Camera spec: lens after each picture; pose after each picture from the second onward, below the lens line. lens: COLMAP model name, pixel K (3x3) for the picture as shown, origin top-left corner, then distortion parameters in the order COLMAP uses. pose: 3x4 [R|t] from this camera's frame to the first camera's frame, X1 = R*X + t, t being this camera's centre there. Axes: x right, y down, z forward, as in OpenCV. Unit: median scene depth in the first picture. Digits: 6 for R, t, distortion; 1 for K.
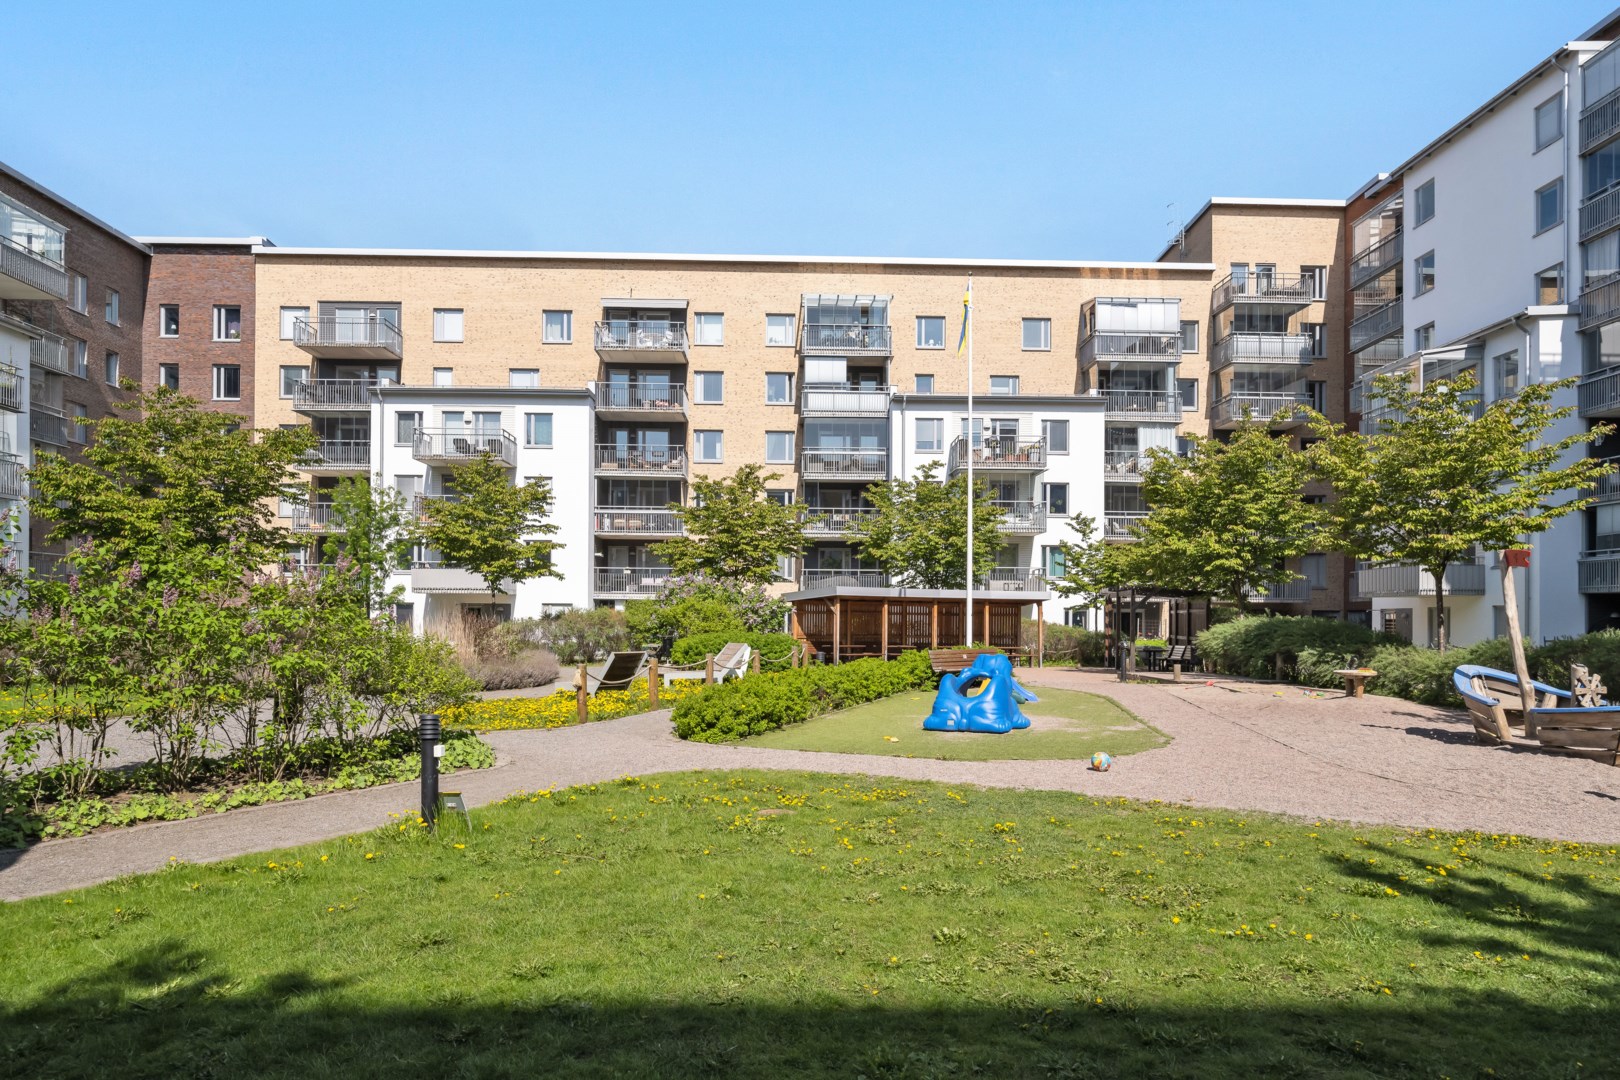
lens RADIAL K [[1067.1, 0, 805.0], [0, 1067.1, 584.2], [0, 0, 1]] dist [-0.018479, -0.001167]
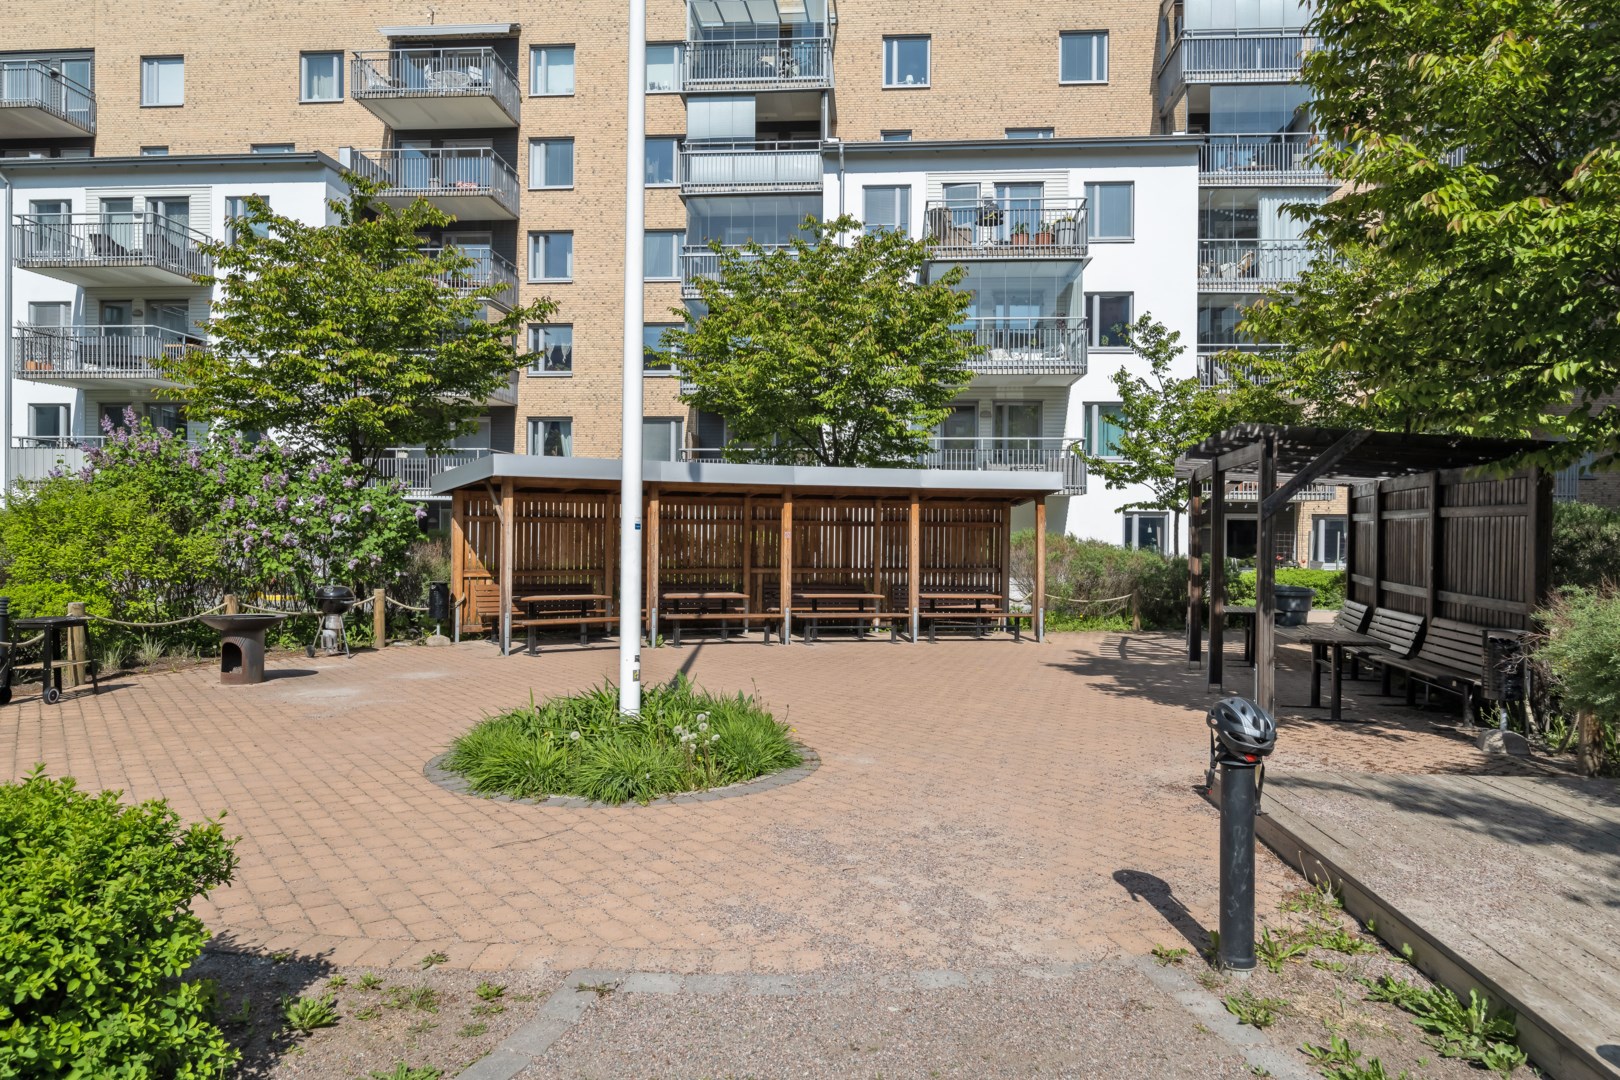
lens RADIAL K [[1024.9, 0, 810.0], [0, 1024.9, 519.1], [0, 0, 1]] dist [-0.007387, -0.000421]
pose [[0.995121, -0.001386, -0.098651, 0.125164], [0.003869, 0.999680, 0.024986, 0.011591], [0.098585, -0.025246, 0.994808, 0.420536]]
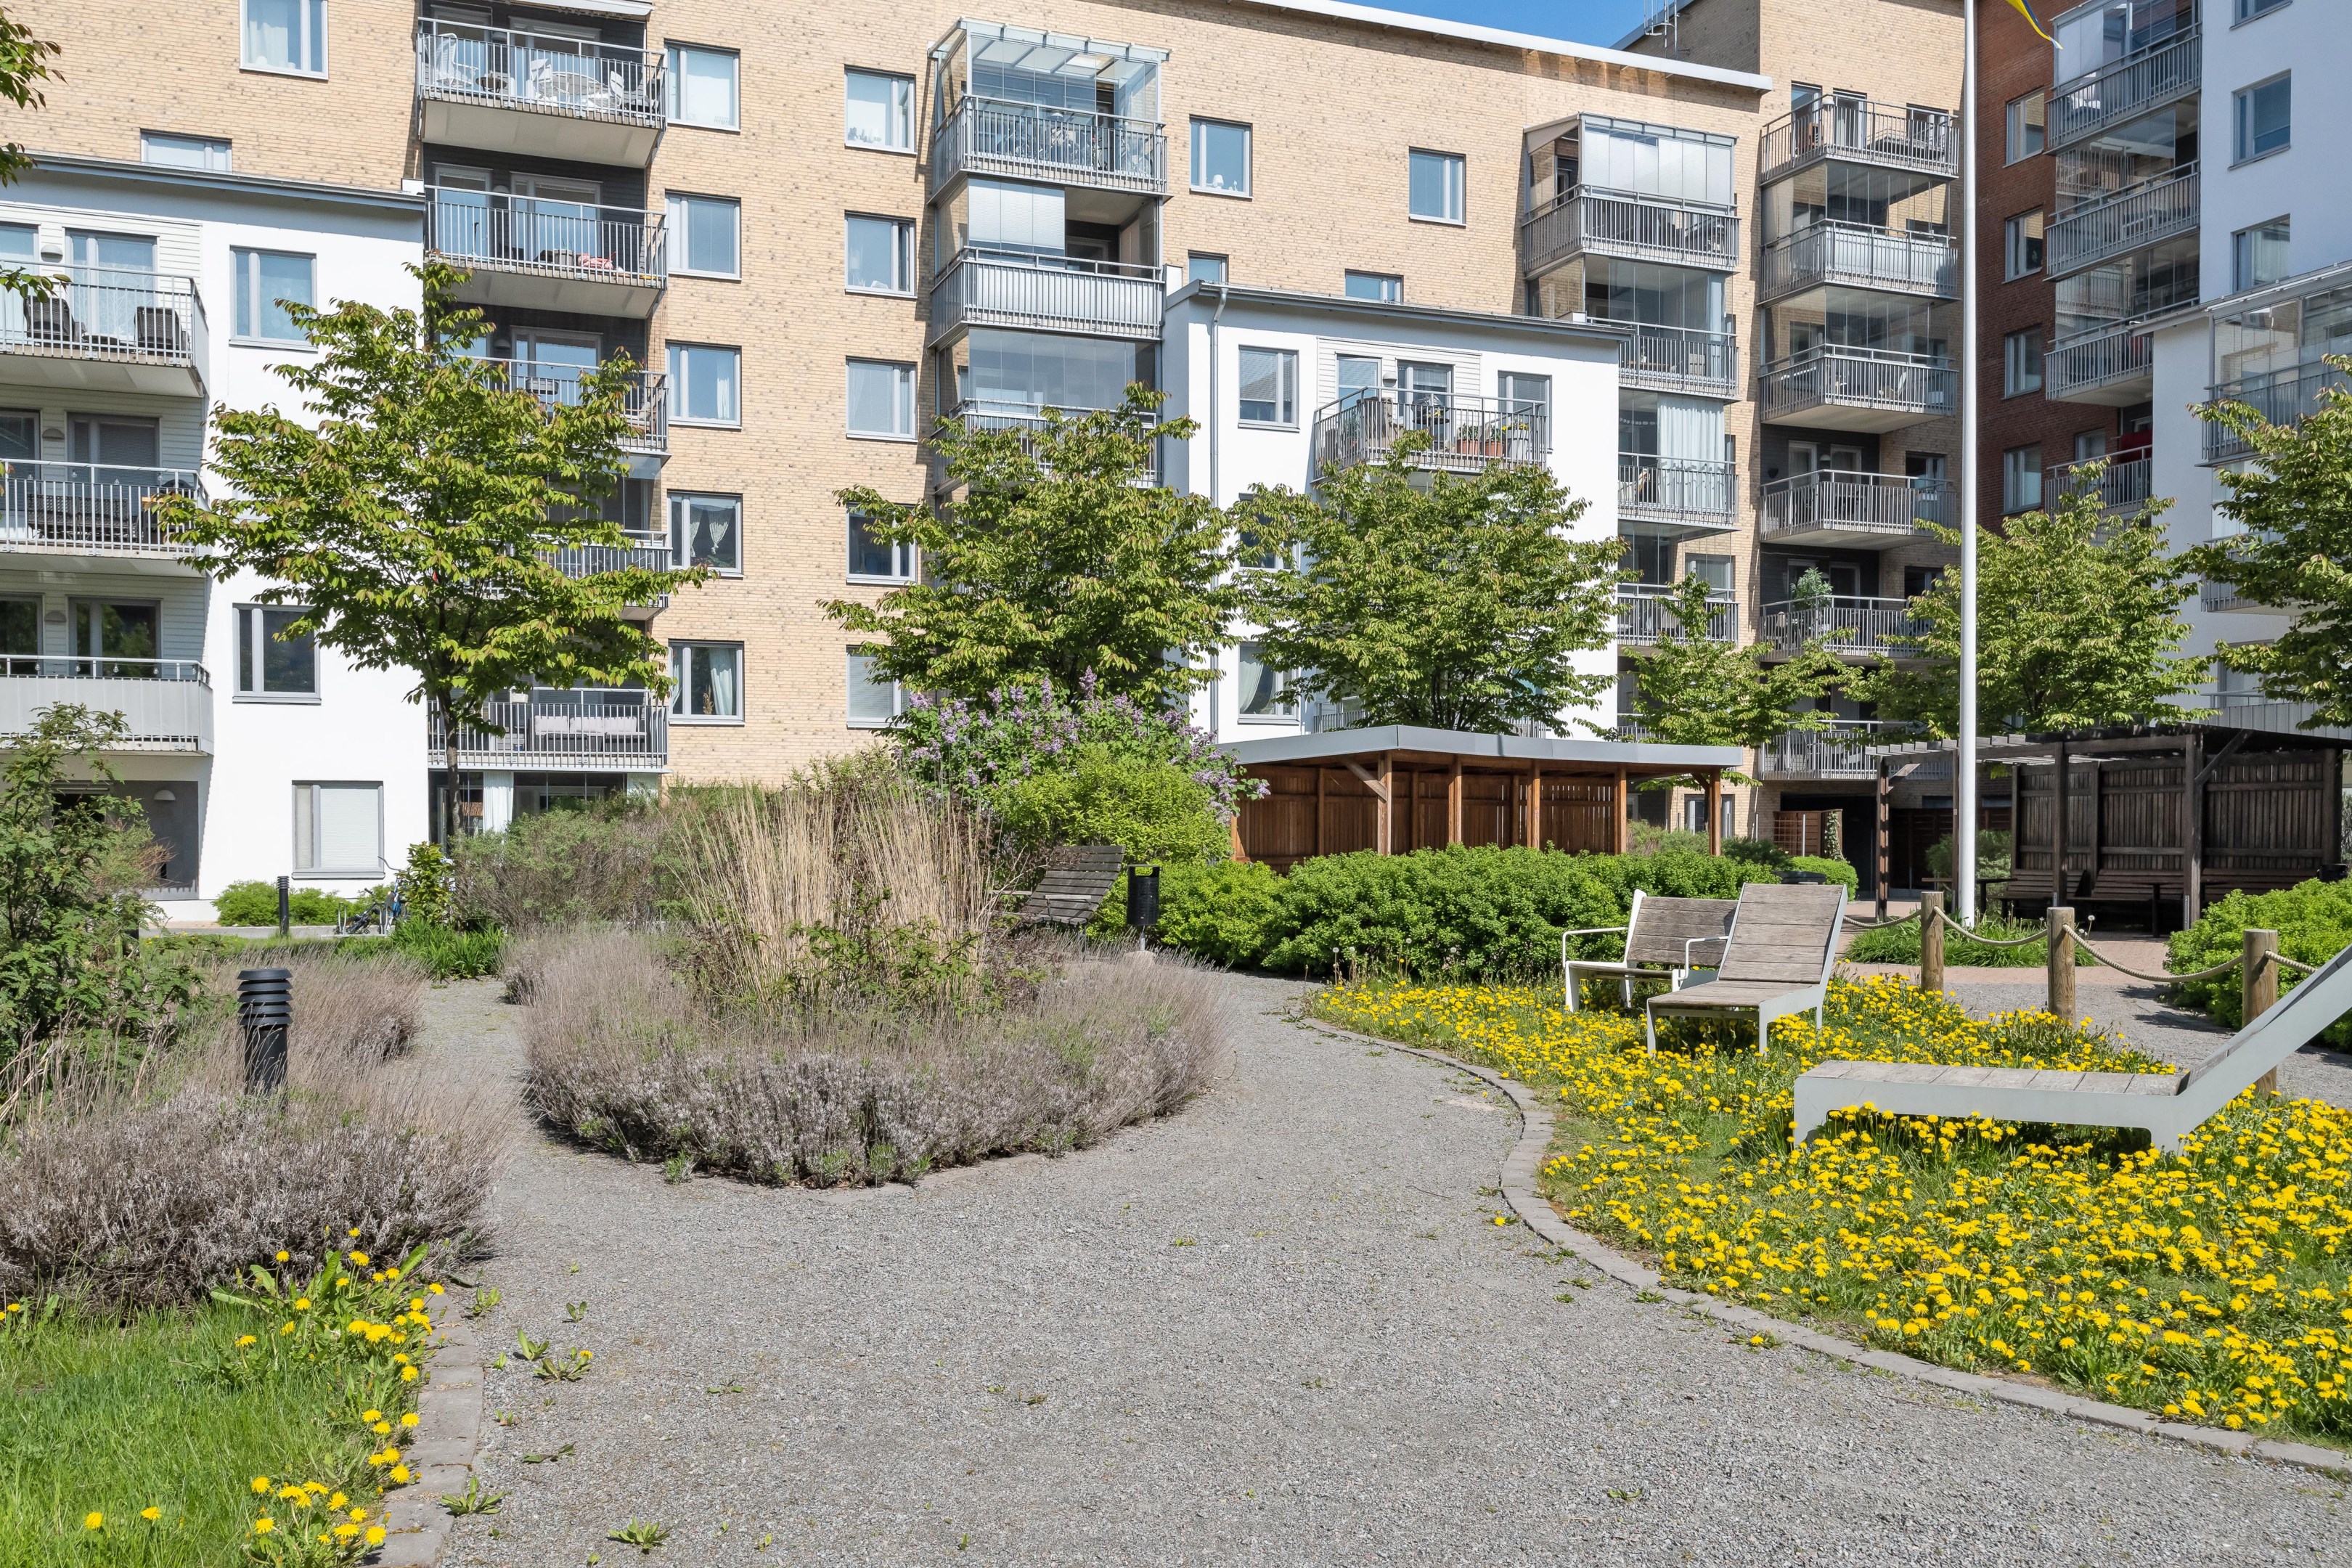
lens RADIAL K [[1995.2, 0, 1173.2], [0, 1995.2, 818.2], [0, 0, 1]] dist [-0.009126, -0.005503]
pose [[0.936810, -0.006279, 0.349783, -0.192544], [-0.003902, 0.999589, 0.028392, 0.009893], [-0.349818, -0.027963, 0.936400, 0.250228]]
